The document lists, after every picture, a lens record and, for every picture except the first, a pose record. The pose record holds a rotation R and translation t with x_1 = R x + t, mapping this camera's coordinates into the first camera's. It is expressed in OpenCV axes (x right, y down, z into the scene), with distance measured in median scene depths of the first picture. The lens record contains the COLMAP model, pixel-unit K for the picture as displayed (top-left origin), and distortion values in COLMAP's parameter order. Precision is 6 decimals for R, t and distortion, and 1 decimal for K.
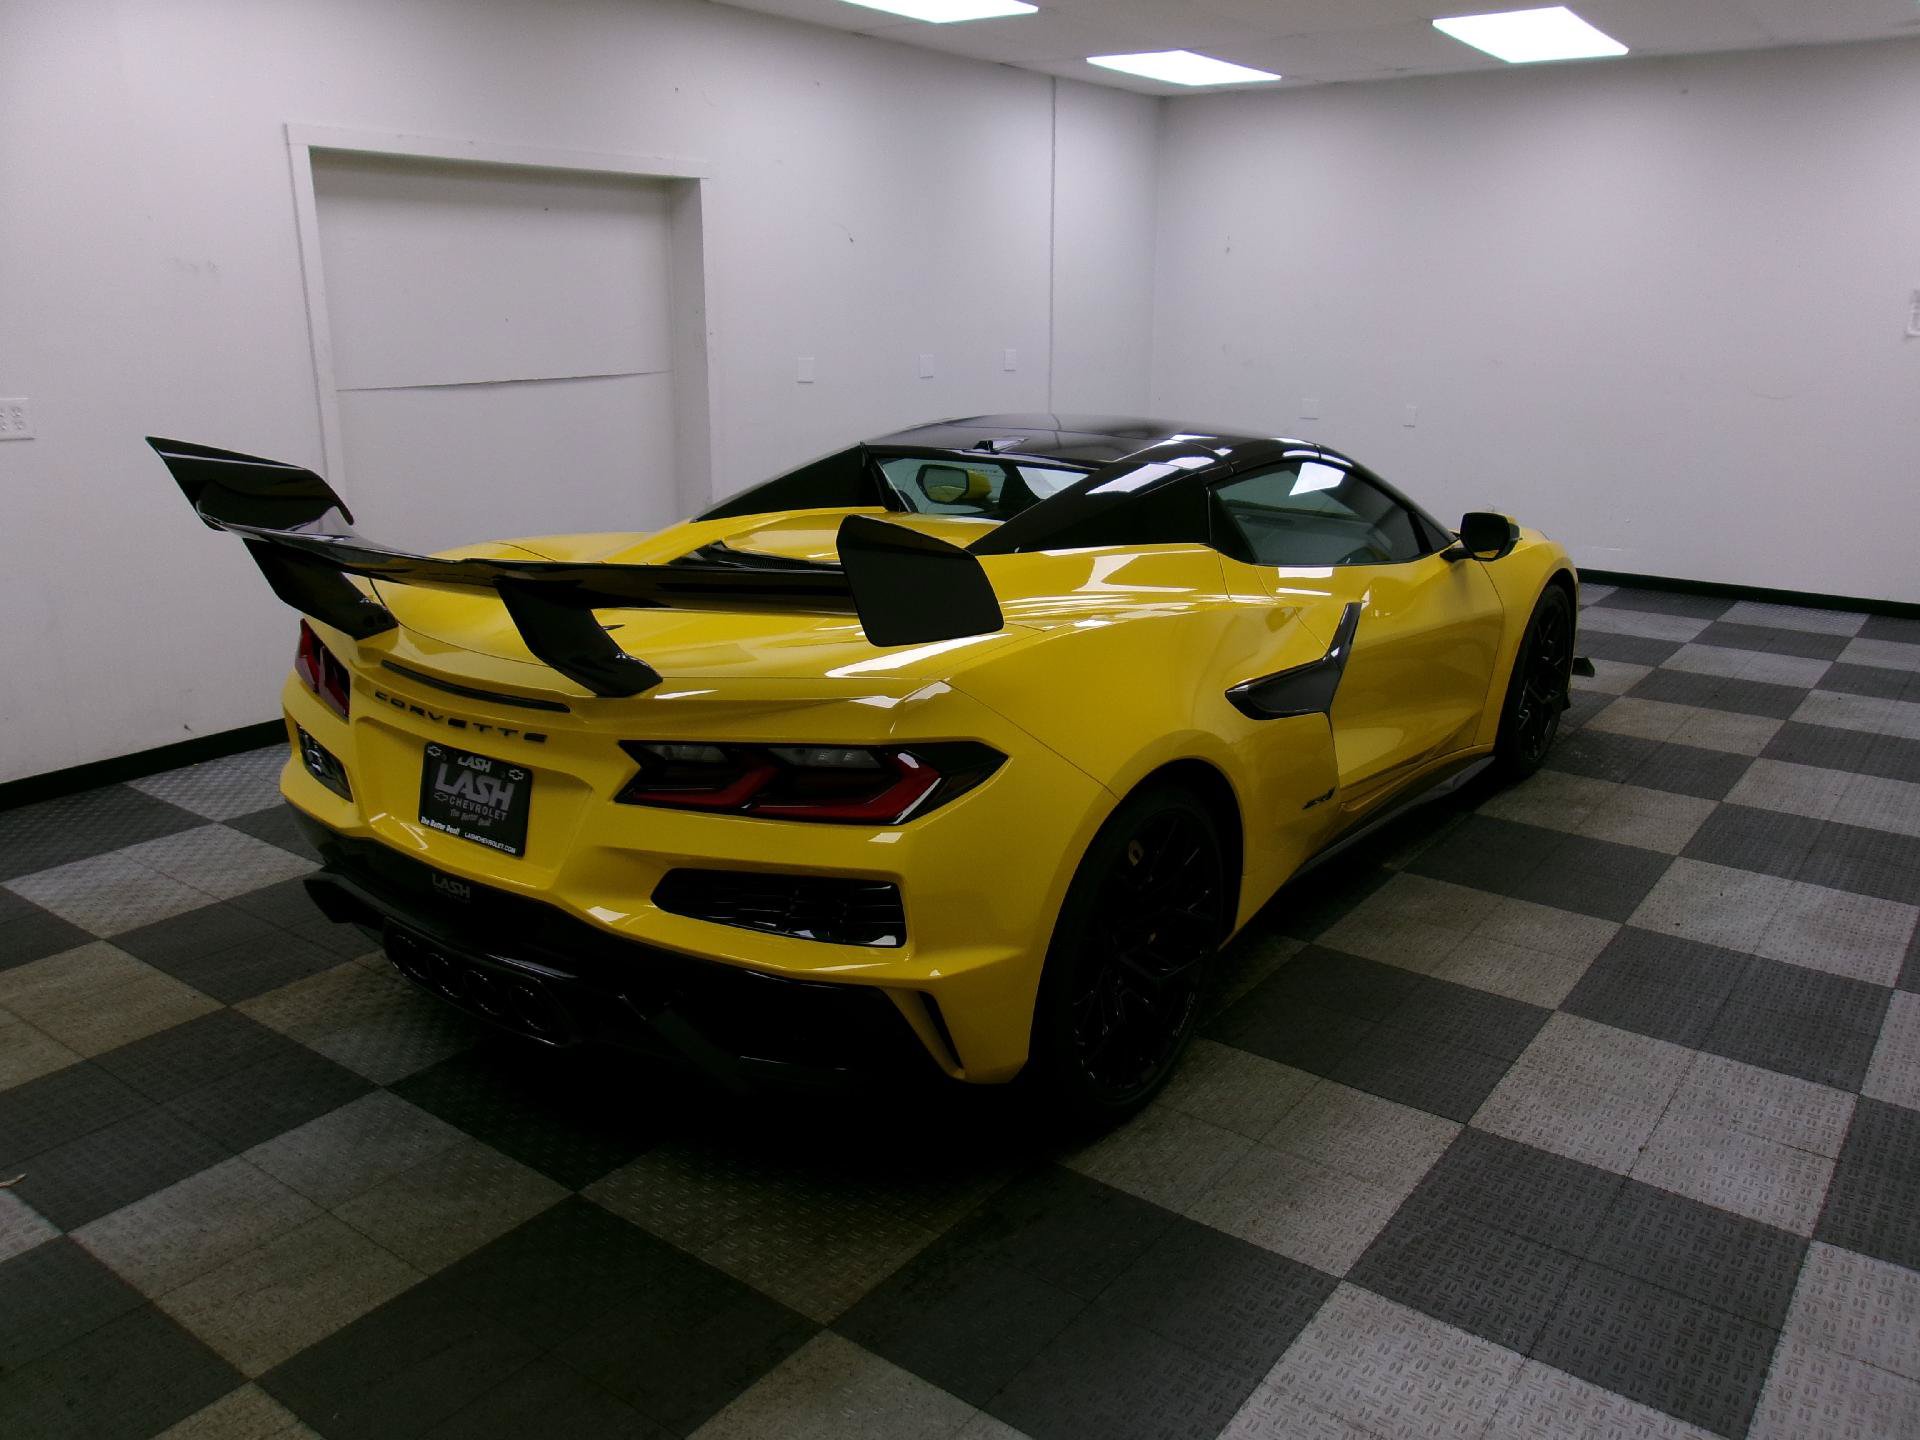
lens RADIAL K [[1498.6, 0, 956.7], [0, 1498.6, 717.2], [0, 0, 1]] dist [-0.027495, 0.046563]
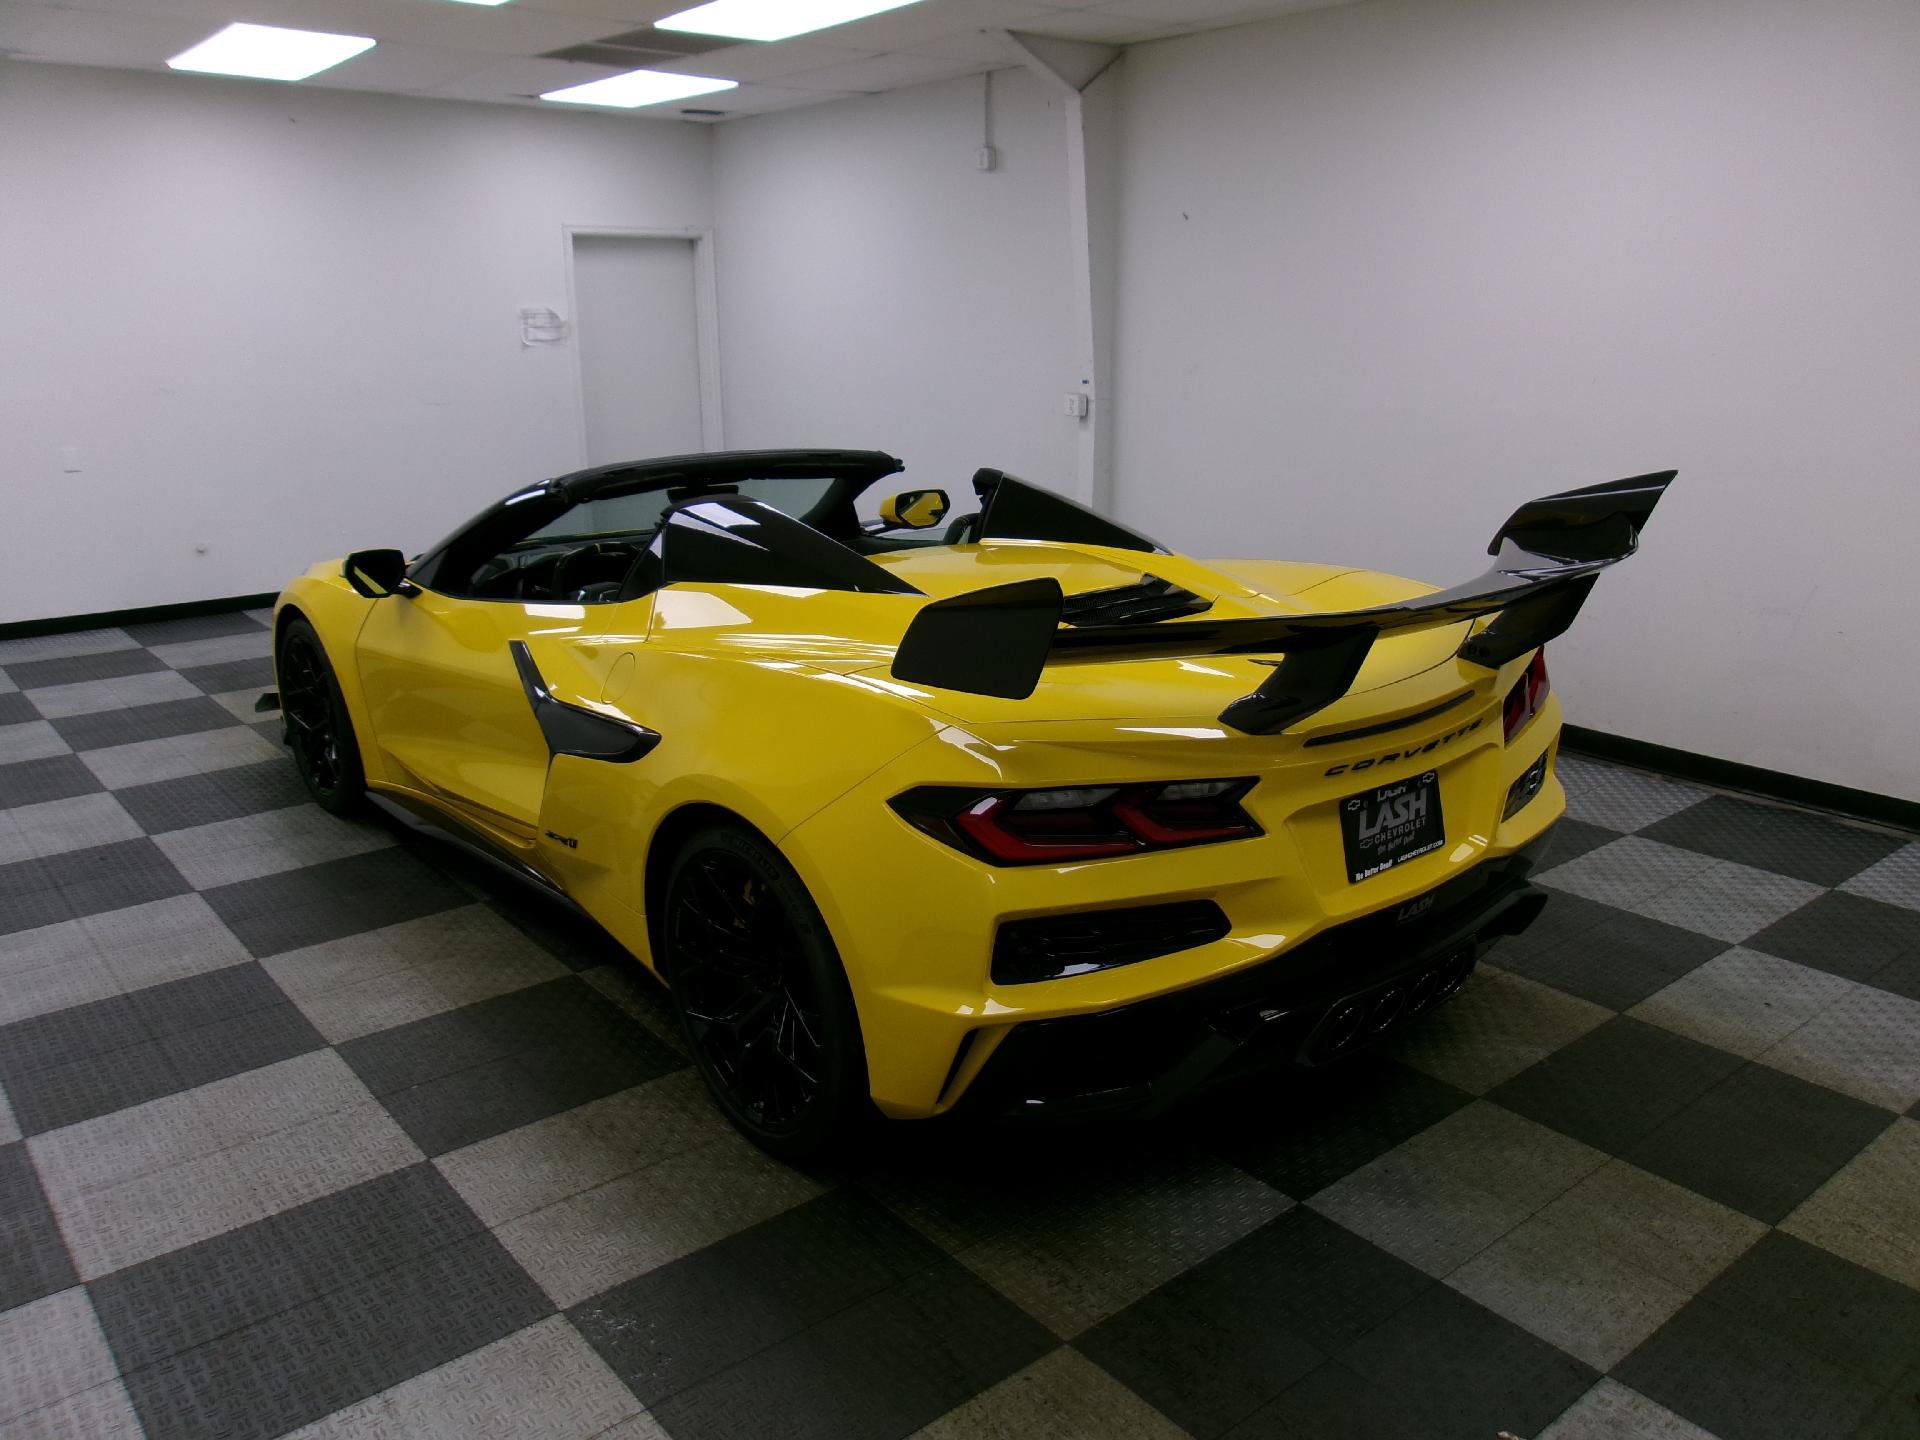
lens RADIAL K [[1498.6, 0, 982.9], [0, 1498.6, 732.2], [0, 0, 1]] dist [-0.027495, 0.046563]
pose [[0.228568, -0.276898, 0.933319, -1.344828], [0.272139, 0.938652, 0.211834, -0.305723], [-0.934718, 0.205574, 0.289900, 0.948740]]
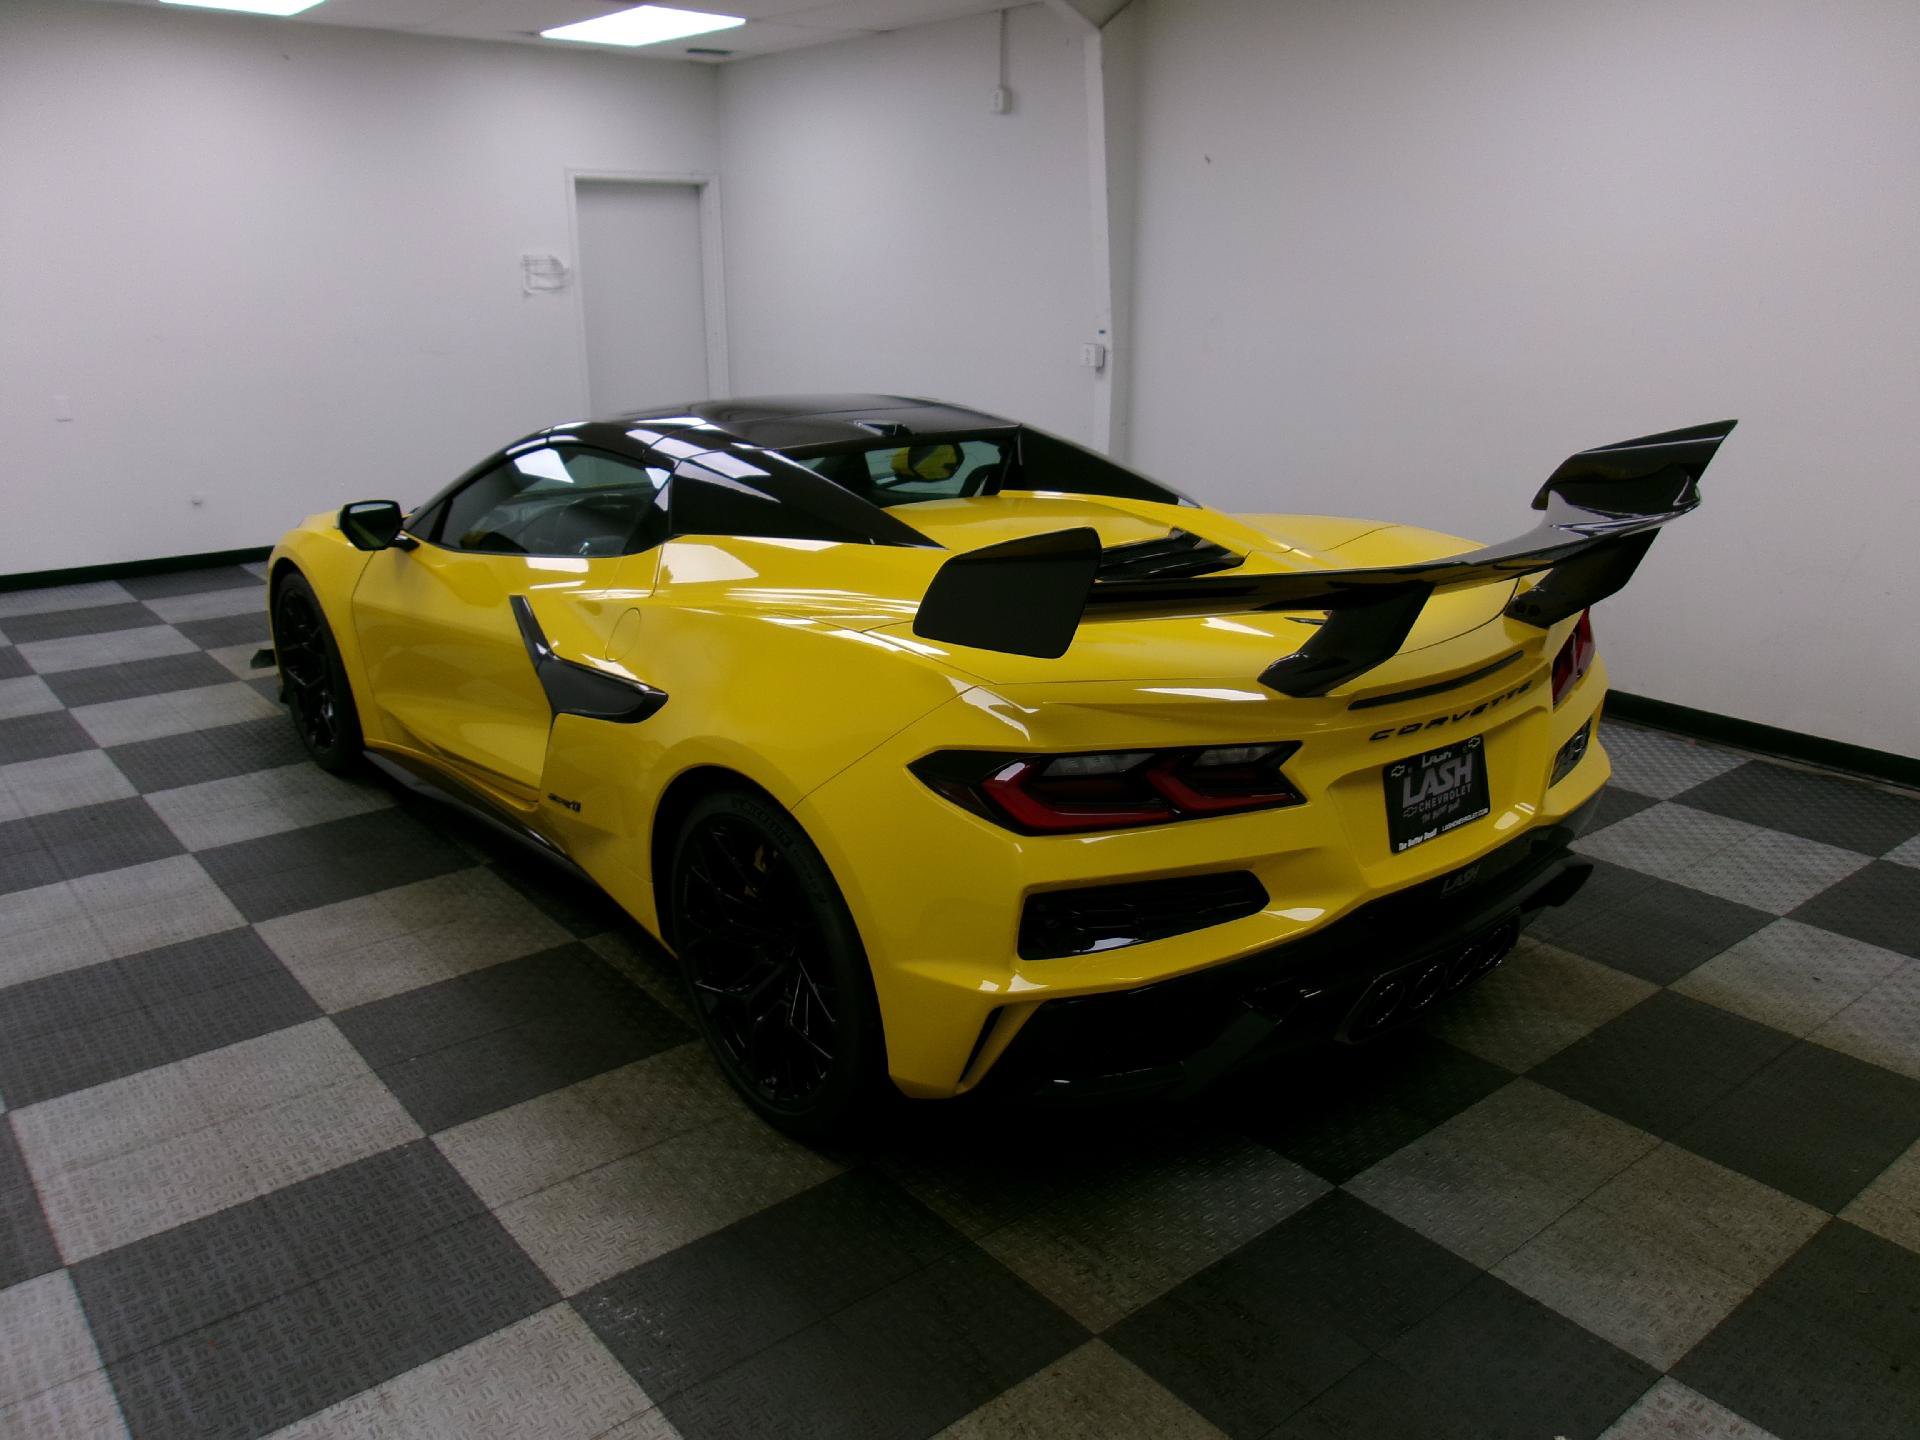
lens RADIAL K [[1498.6, 0, 984.4], [0, 1498.6, 733.1], [0, 0, 1]] dist [-0.027495, 0.046563]
pose [[0.231779, -0.302623, 0.924499, -1.299296], [0.268716, 0.933317, 0.238140, -0.300231], [-0.934917, 0.193232, 0.297643, 0.975380]]
